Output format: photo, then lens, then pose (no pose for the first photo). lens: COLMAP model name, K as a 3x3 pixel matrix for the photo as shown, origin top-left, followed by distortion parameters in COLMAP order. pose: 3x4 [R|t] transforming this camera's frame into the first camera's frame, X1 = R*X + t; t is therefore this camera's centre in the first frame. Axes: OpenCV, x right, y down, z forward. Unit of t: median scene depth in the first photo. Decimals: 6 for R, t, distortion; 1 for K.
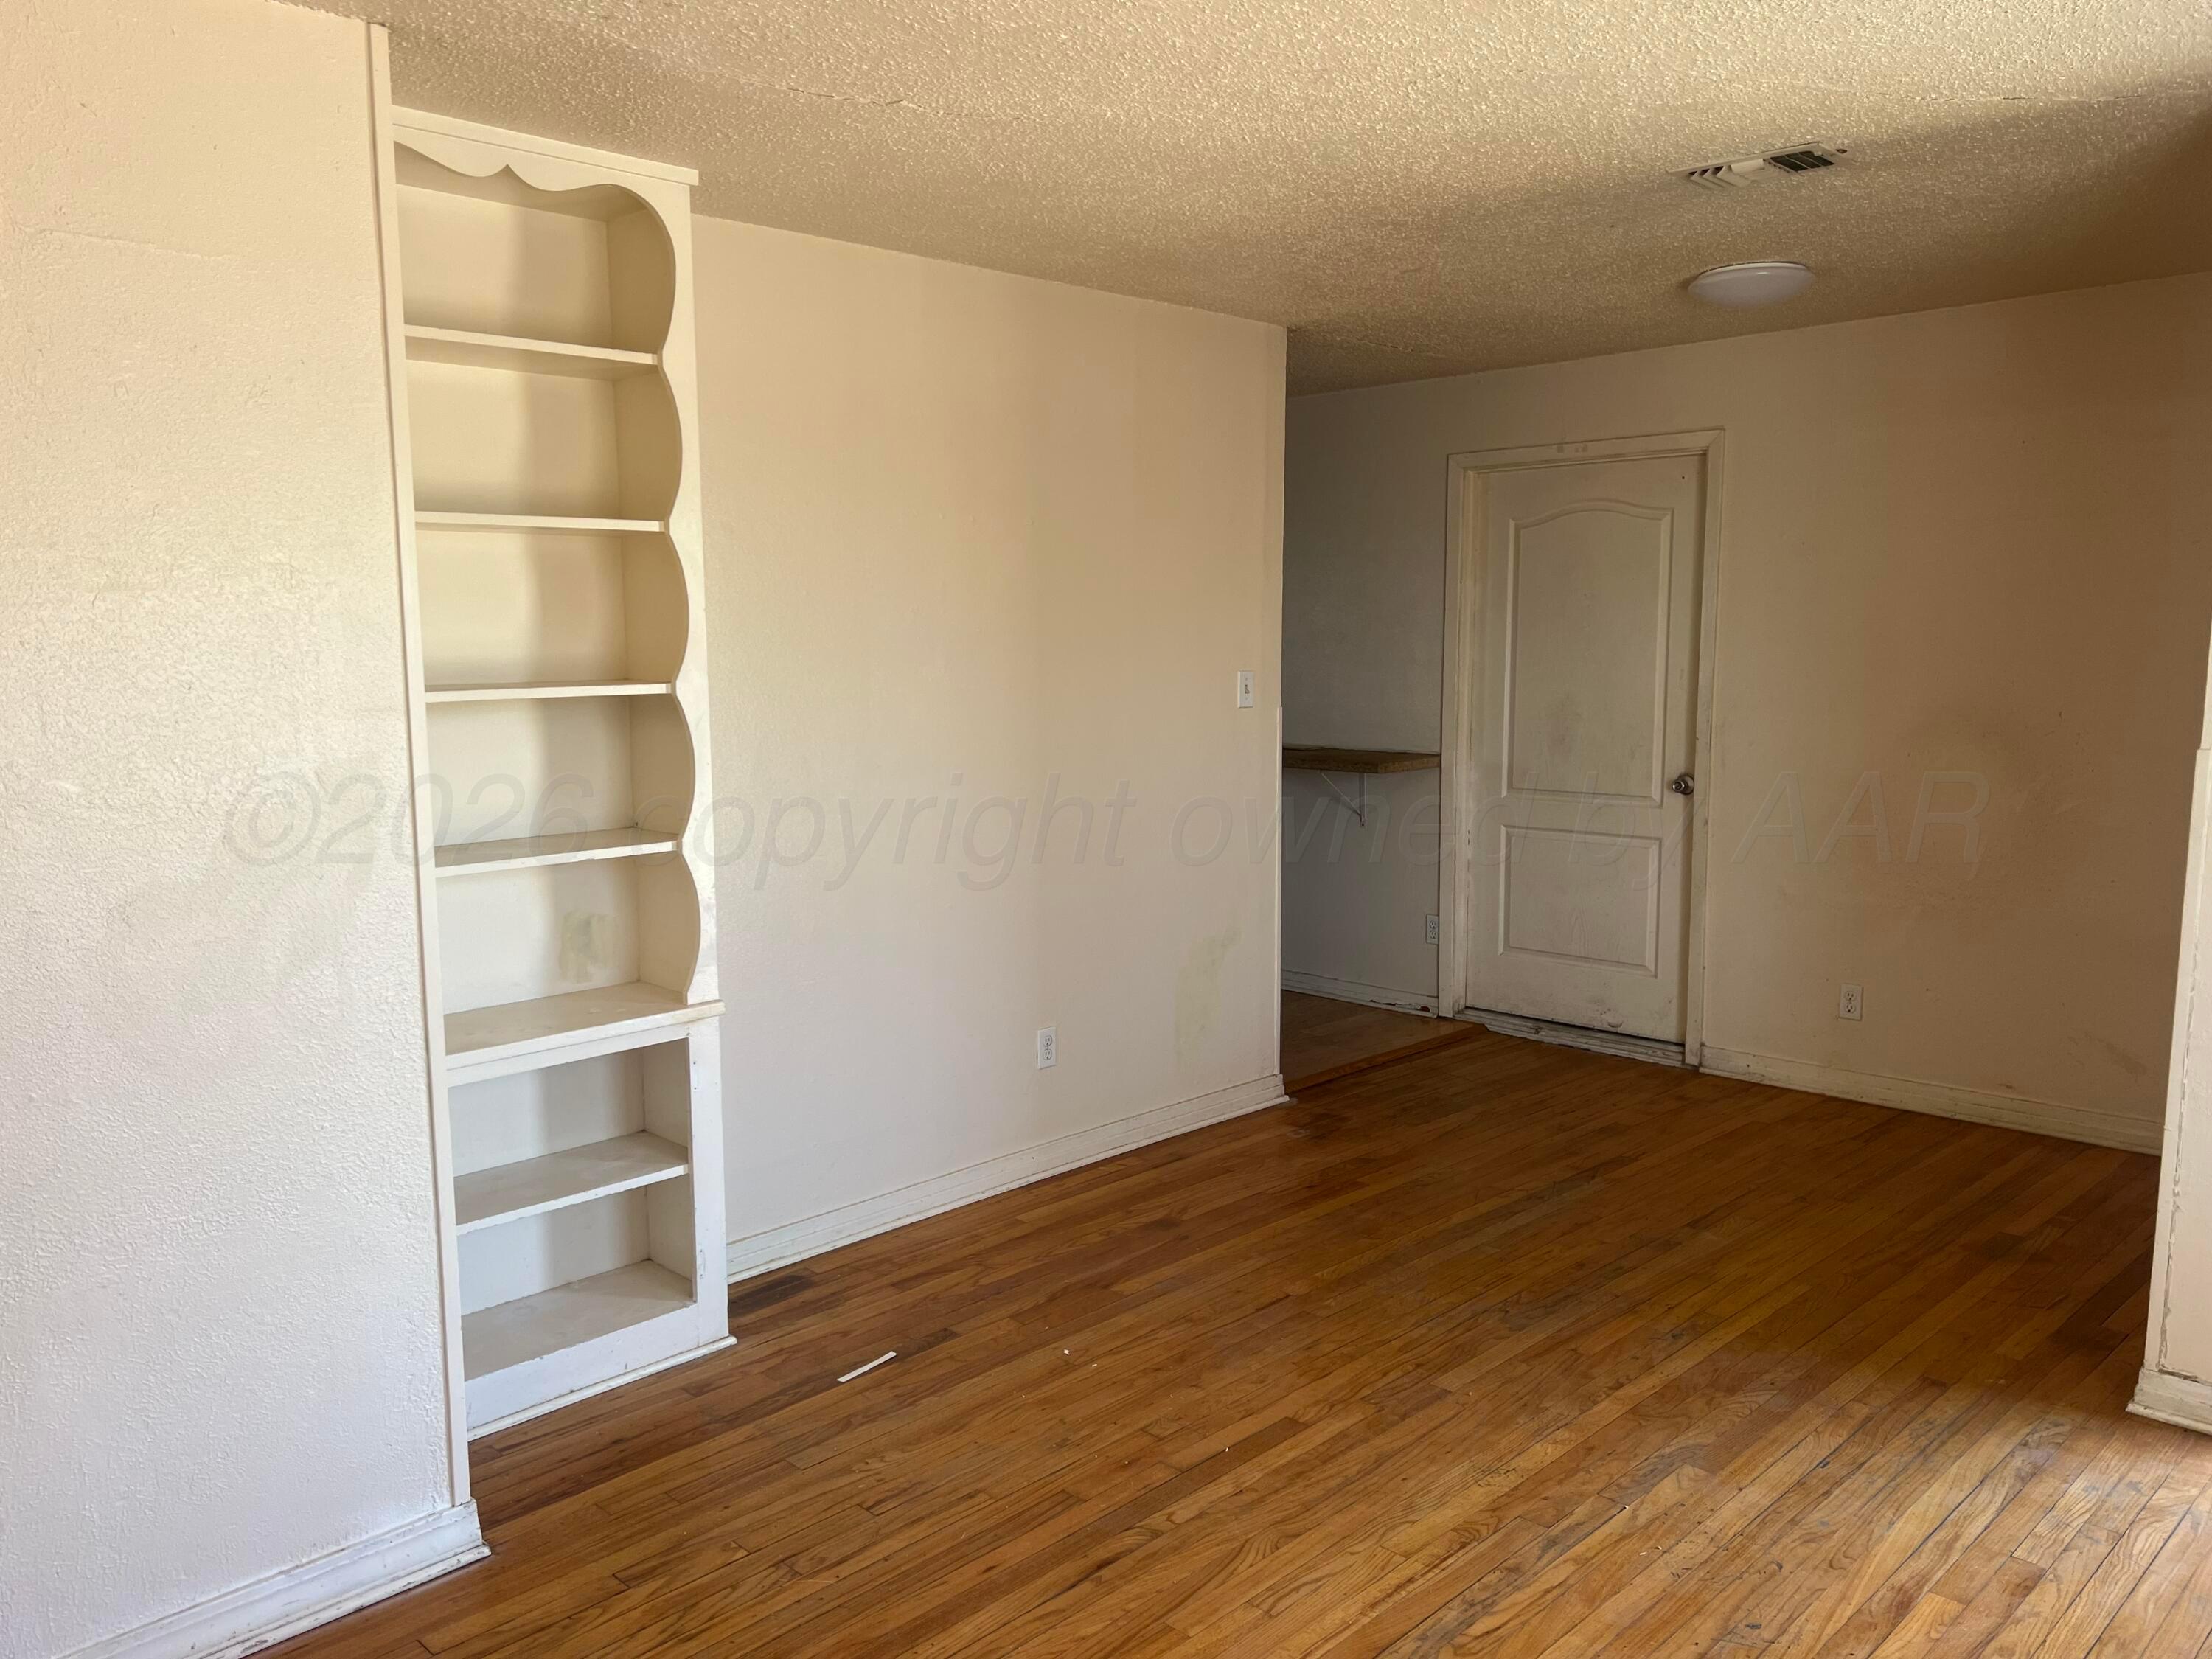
lens RADIAL K [[1667.4, 0, 1106.0], [0, 1667.4, 829.5], [0, 0, 1]] dist [0.044112, -0.038752]
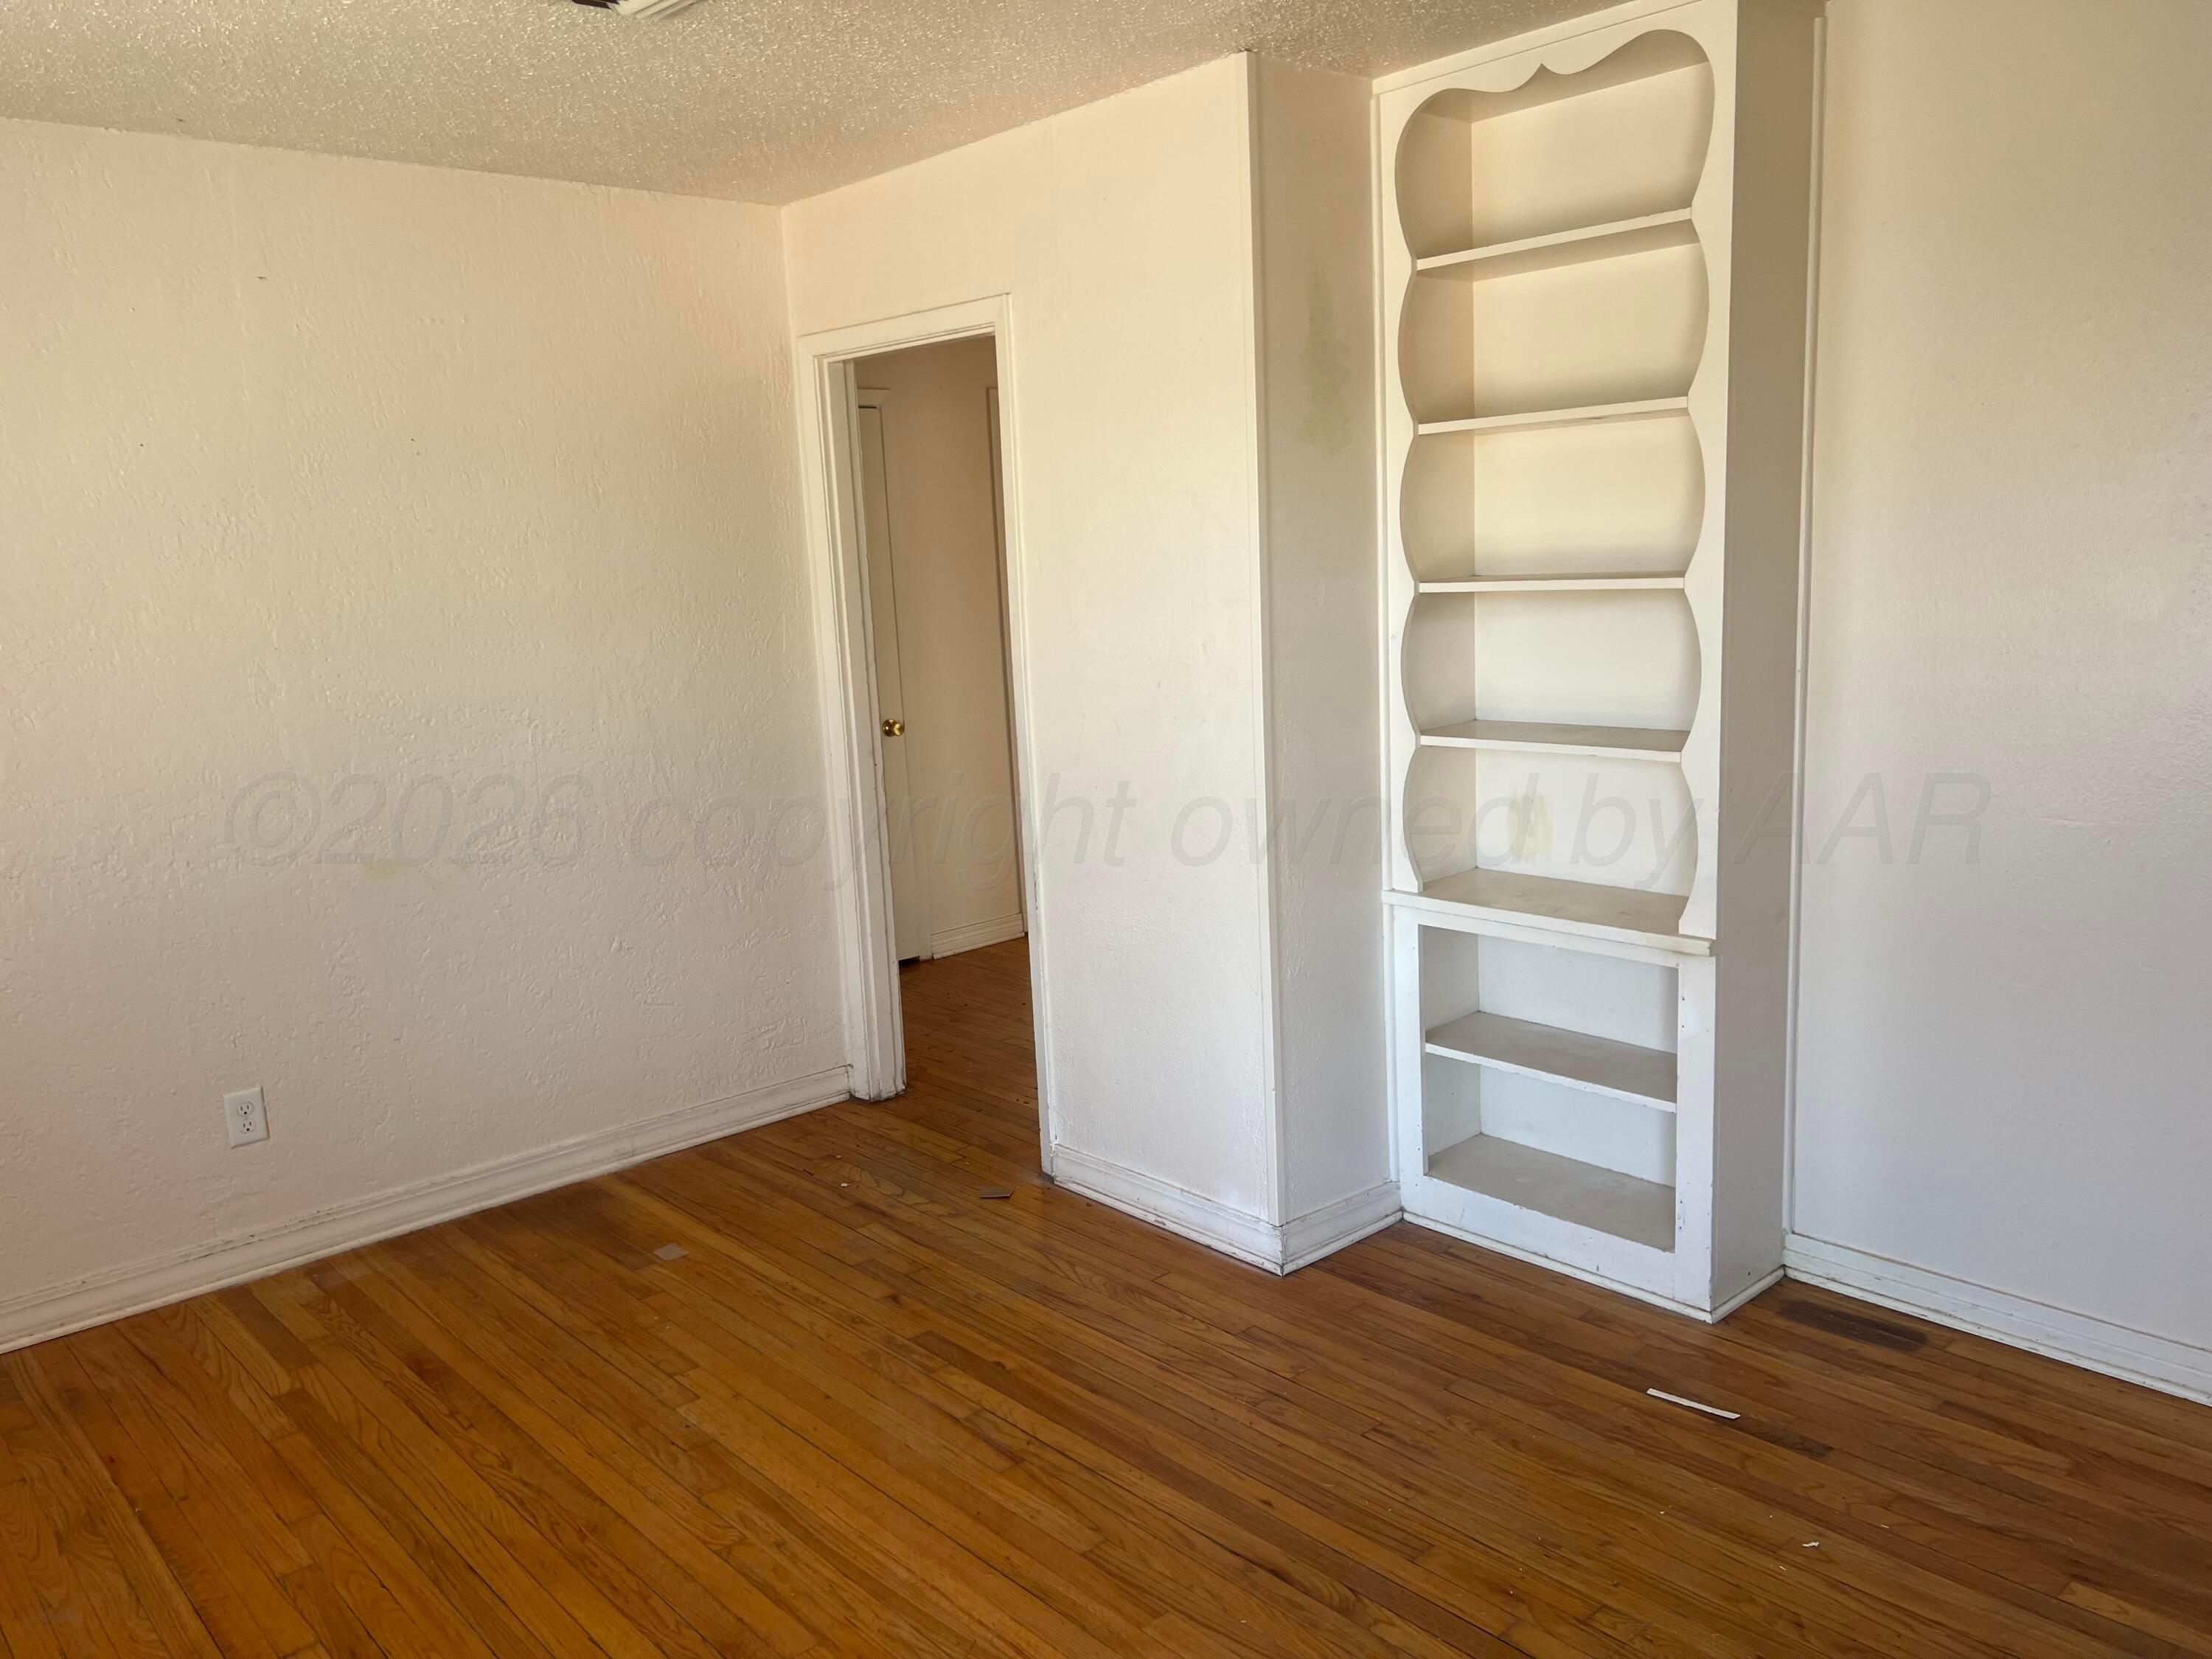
lens RADIAL K [[1667.4, 0, 1106.0], [0, 1667.4, 829.5], [0, 0, 1]] dist [0.044112, -0.038752]
pose [[-0.050752, 0.182644, -0.981868, 0.675084], [-0.082323, 0.979024, 0.186371, -0.099494], [0.995313, 0.090289, -0.034651, 0.735783]]
